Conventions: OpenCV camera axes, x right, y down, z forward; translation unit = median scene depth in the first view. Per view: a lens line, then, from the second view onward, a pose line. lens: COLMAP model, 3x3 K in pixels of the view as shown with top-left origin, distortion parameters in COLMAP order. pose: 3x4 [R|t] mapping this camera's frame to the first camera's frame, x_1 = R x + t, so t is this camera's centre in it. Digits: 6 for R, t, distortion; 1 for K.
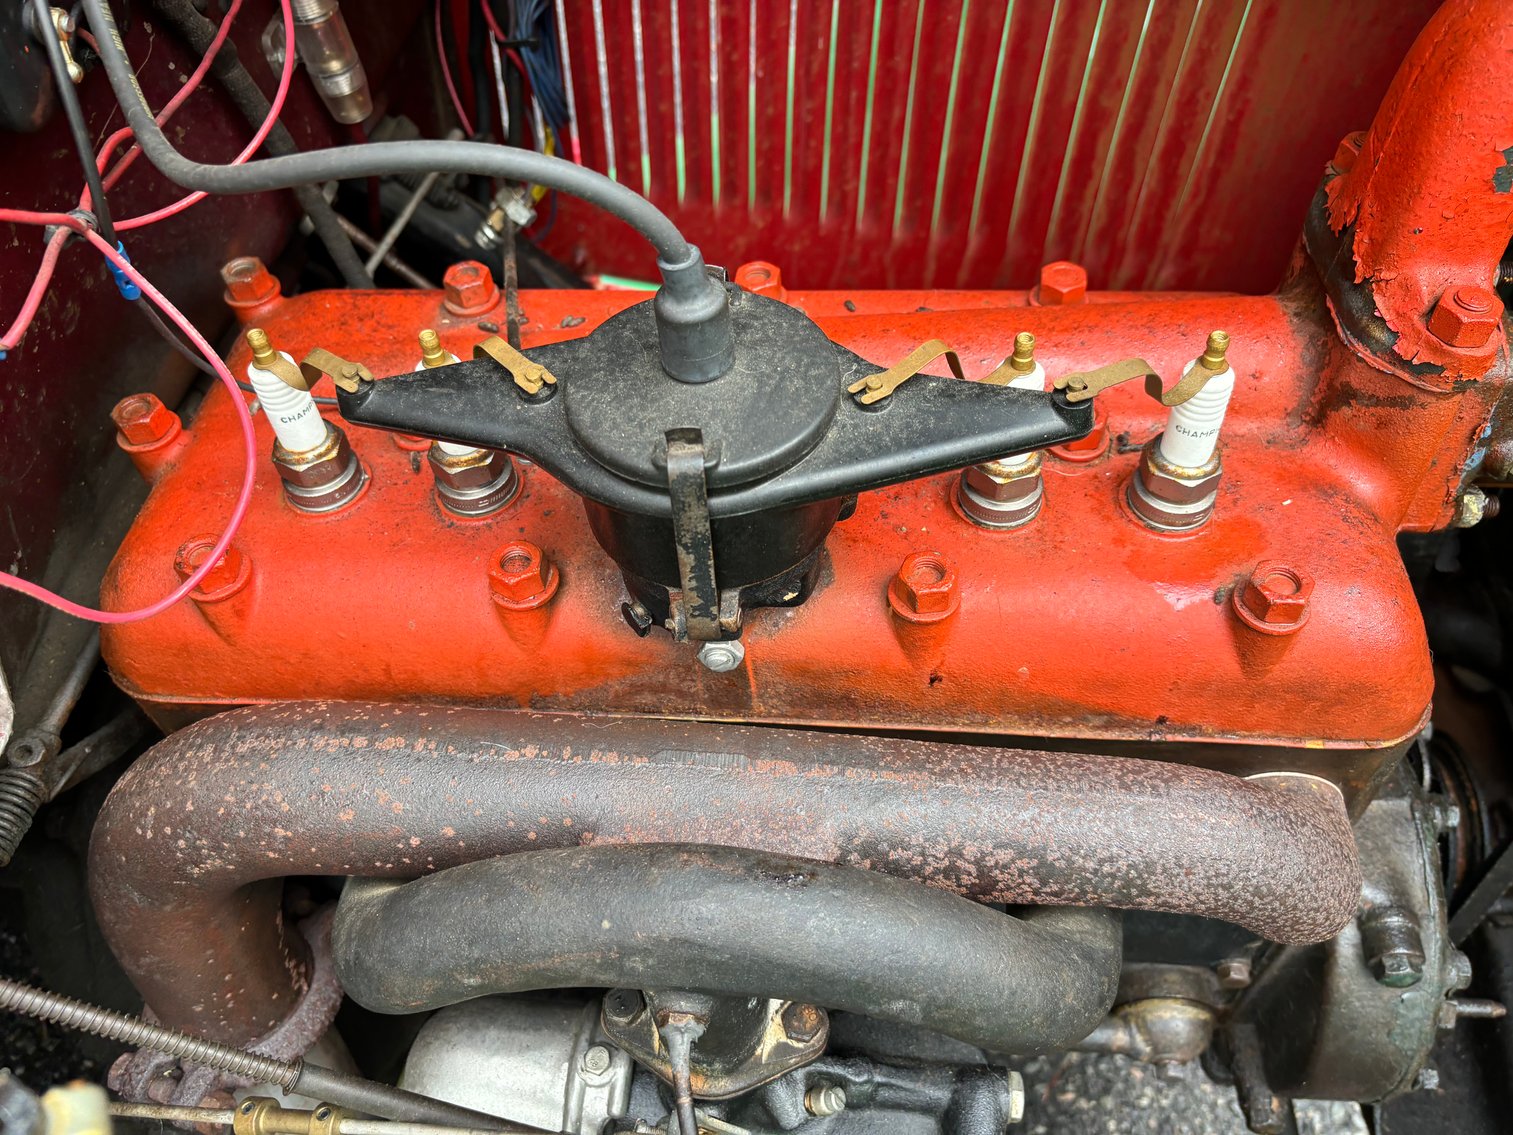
lens RADIAL K [[1144.1, 0, 749.2], [0, 1144.1, 563.1], [0, 0, 1]] dist [0.049438, -0.054597]
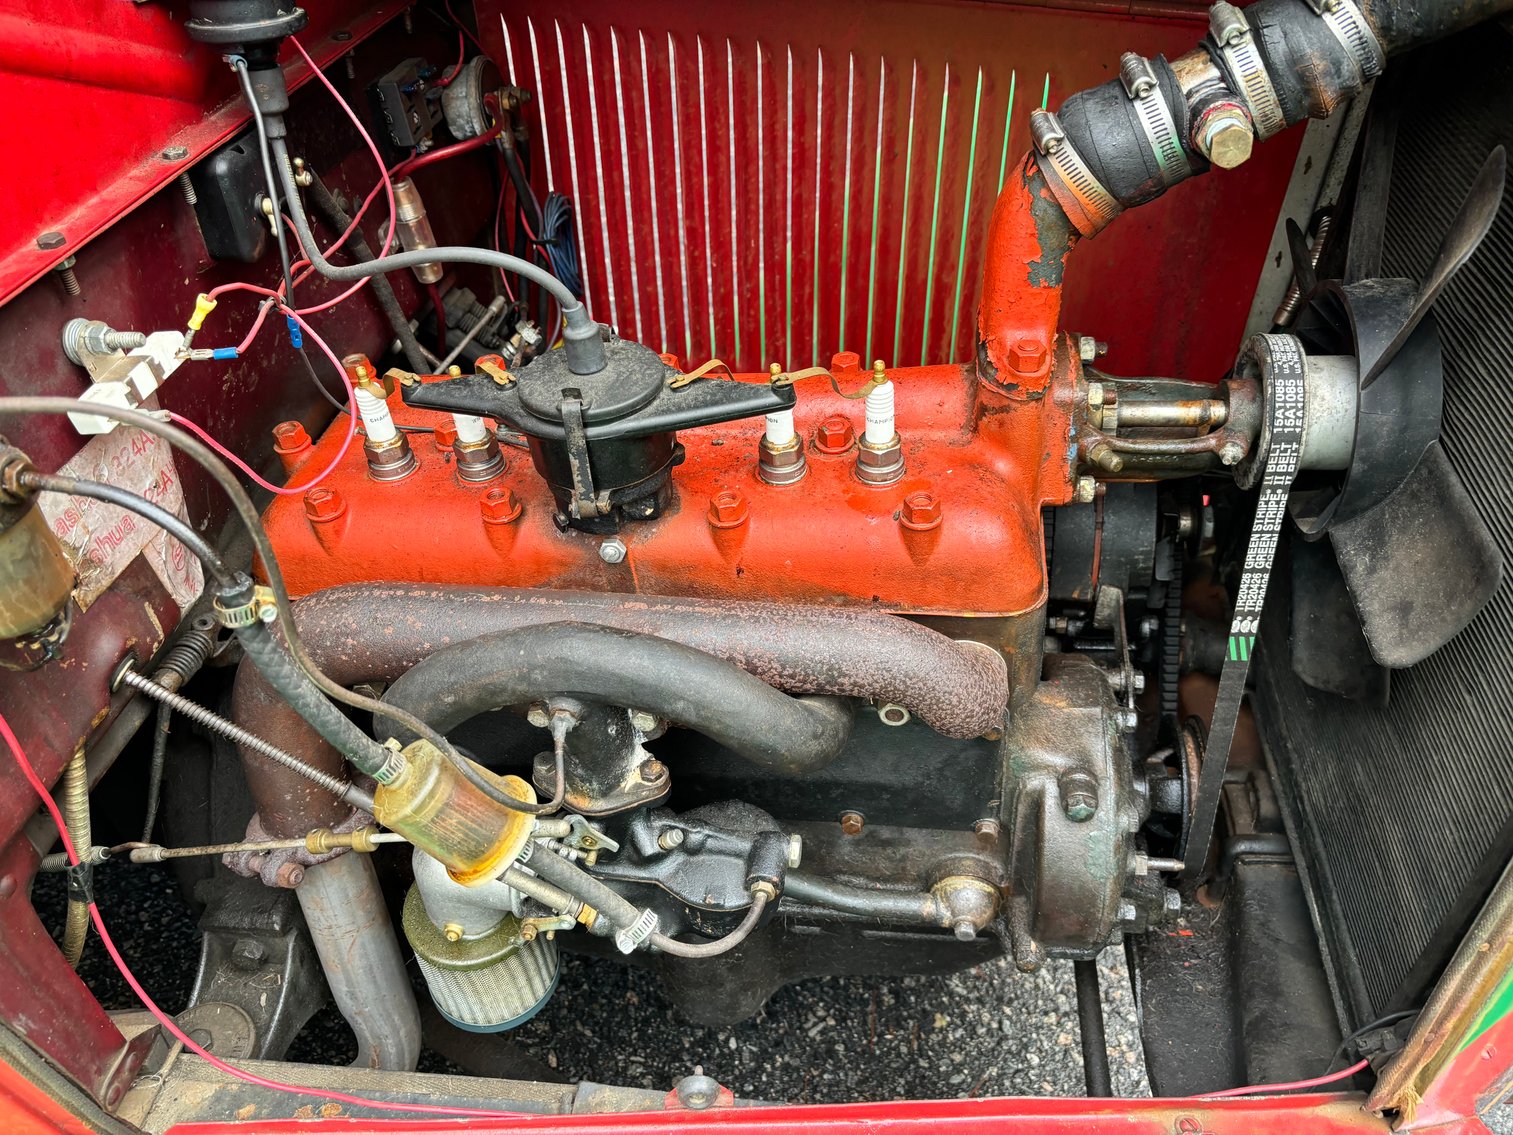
lens RADIAL K [[1144.1, 0, 752.1], [0, 1144.1, 575.0], [0, 0, 1]] dist [0.049438, -0.054597]
pose [[0.998025, 0.011194, -0.061818, 0.287330], [-0.022173, 0.983438, -0.179884, 0.412767], [0.058780, 0.180899, 0.981744, -0.649349]]
